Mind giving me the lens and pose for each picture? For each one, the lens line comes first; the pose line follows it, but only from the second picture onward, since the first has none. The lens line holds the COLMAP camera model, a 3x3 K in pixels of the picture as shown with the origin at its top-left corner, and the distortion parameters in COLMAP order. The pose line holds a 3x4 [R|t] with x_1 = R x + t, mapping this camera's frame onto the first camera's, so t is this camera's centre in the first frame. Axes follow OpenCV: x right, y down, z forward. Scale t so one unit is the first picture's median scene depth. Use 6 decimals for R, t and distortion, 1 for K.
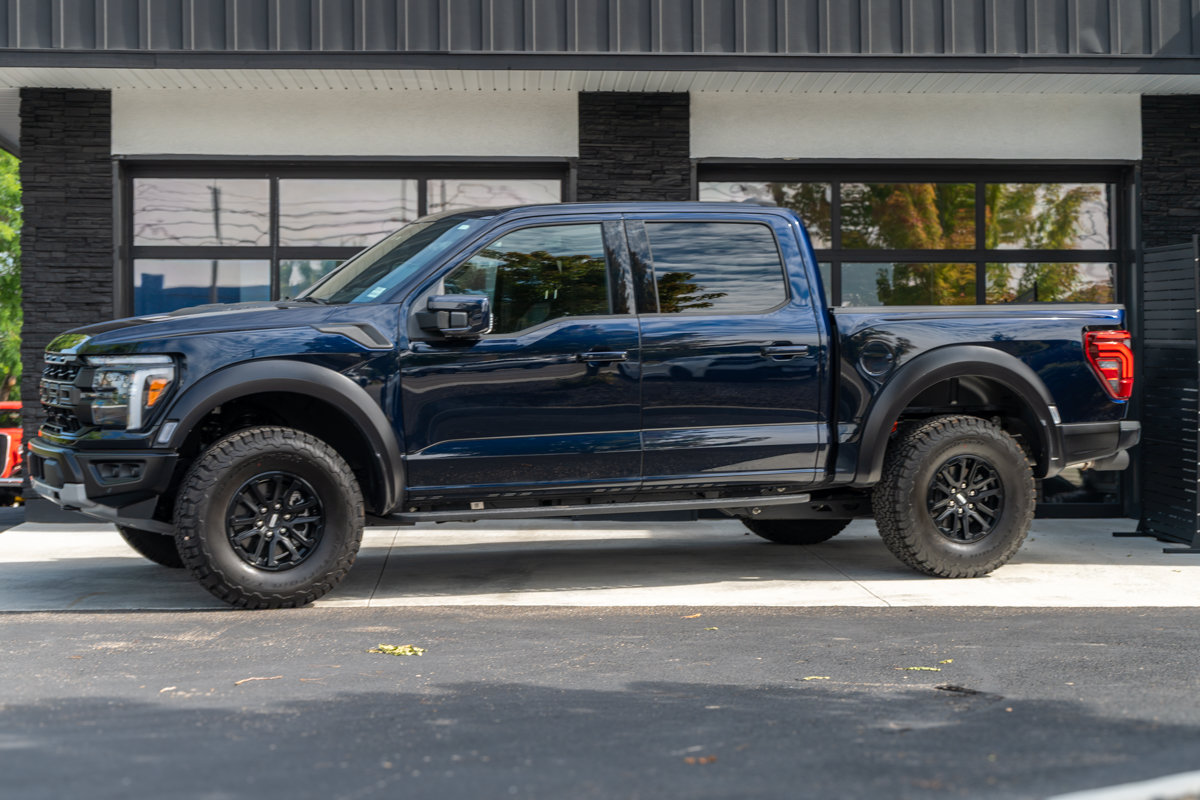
lens RADIAL K [[2205.0, 0, 592.6], [0, 2205.0, 370.8], [0, 0, 1]] dist [0.022845, 0.295601]
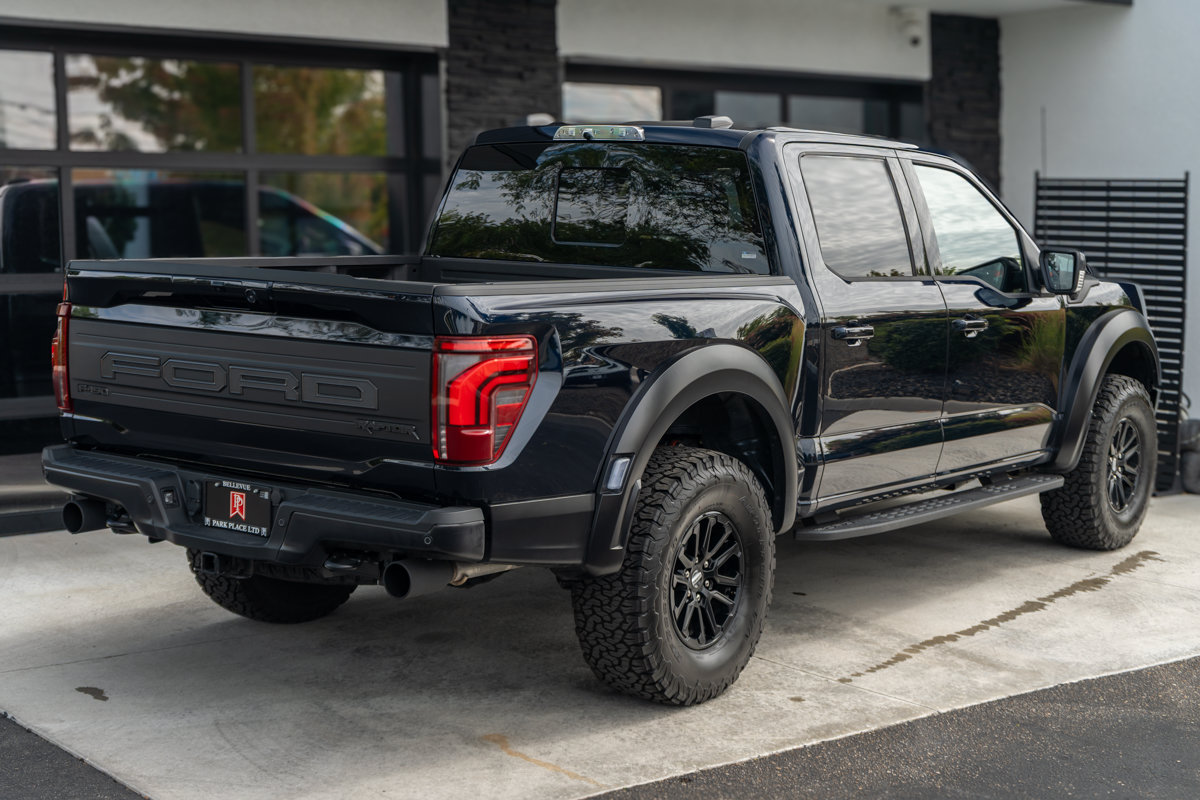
lens RADIAL K [[1948.5, 0, 600.0], [0, 1948.5, 400.0], [0, 0, 1]] dist [0.004034, -0.010088]
pose [[0.813574, -0.053301, 0.579014, -0.429559], [-0.001674, 0.995571, 0.093999, -0.040661], [-0.581460, -0.077445, 0.809881, 0.436982]]
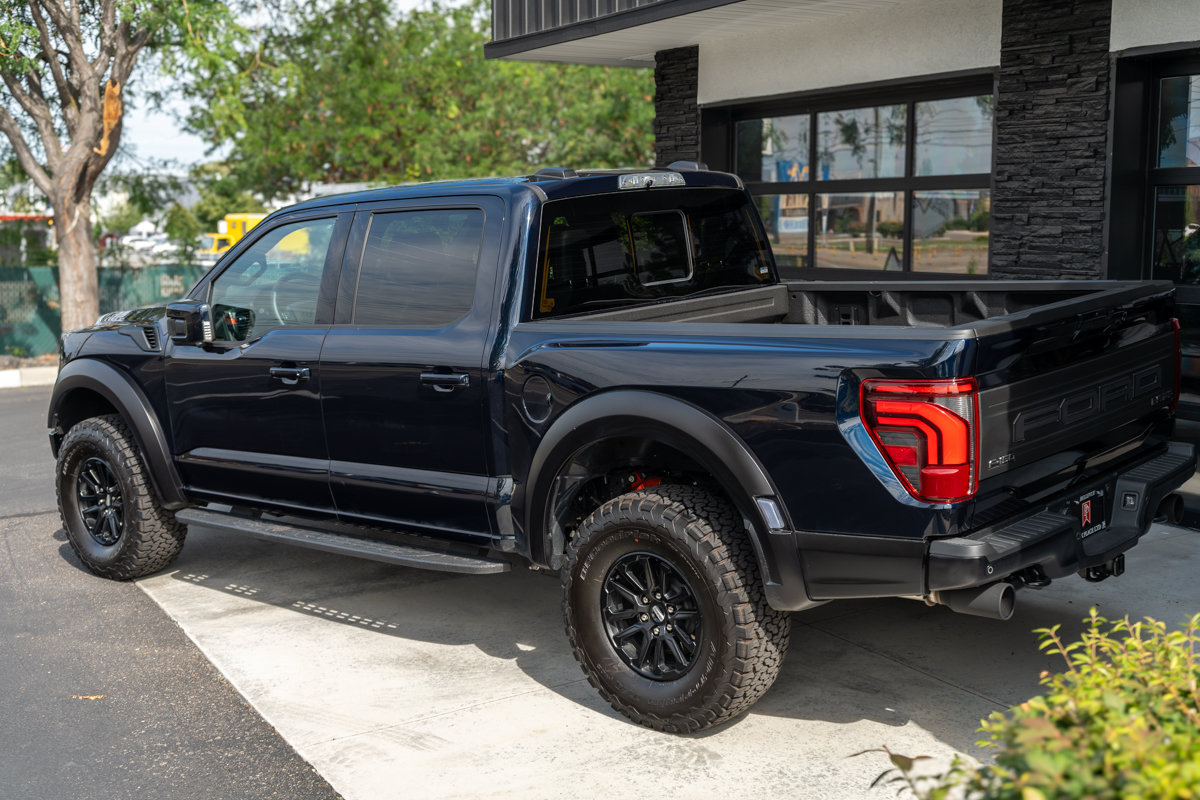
lens RADIAL K [[1454.4, 0, 600.0], [0, 1454.4, 400.0], [0, 0, 1]] dist [0.013321, 0.065035]
pose [[0.443252, 0.112018, -0.889370, 0.487027], [0.031985, 0.989553, 0.140577, -0.061798], [0.895826, -0.090757, 0.435039, 0.698967]]
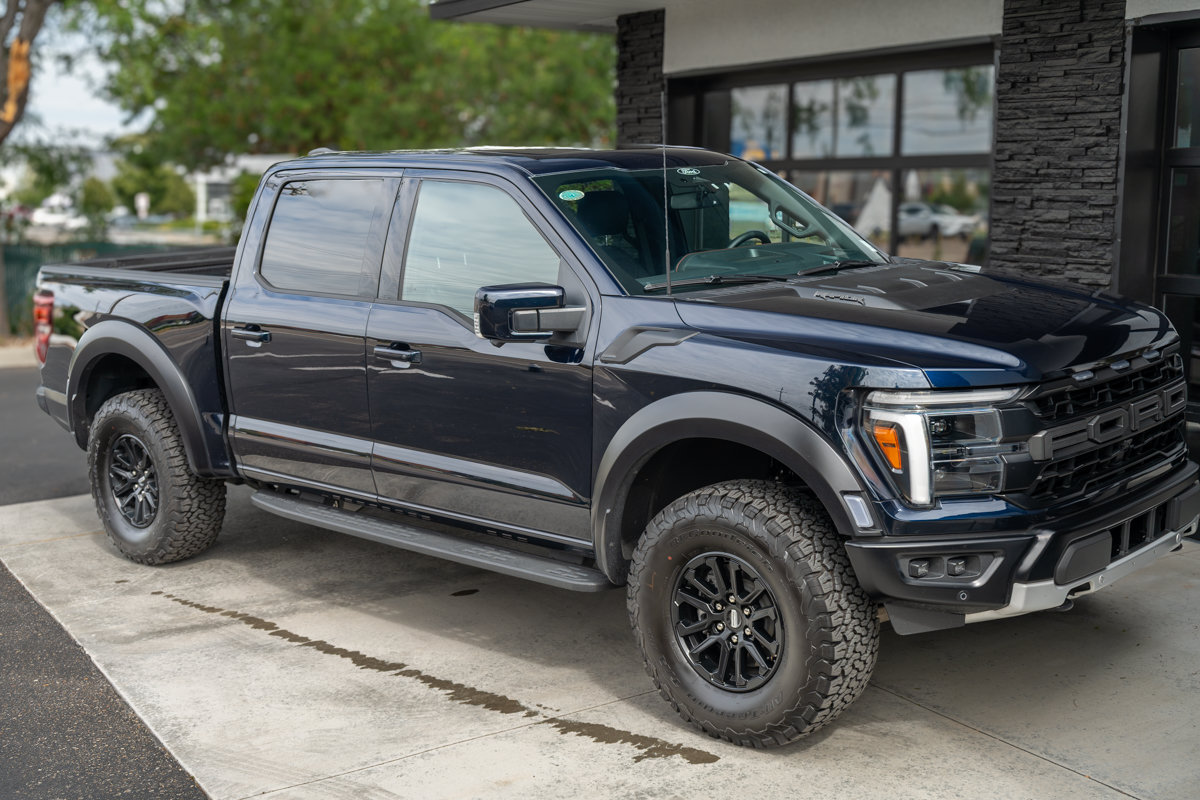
lens RADIAL K [[1512.9, 0, 600.0], [0, 1512.9, 400.0], [0, 0, 1]] dist [0.014069, 0.055206]
pose [[0.478342, 0.122204, -0.869629, 0.449335], [0.018489, 0.988649, 0.149099, -0.059989], [0.877979, -0.087399, 0.470653, 0.707889]]
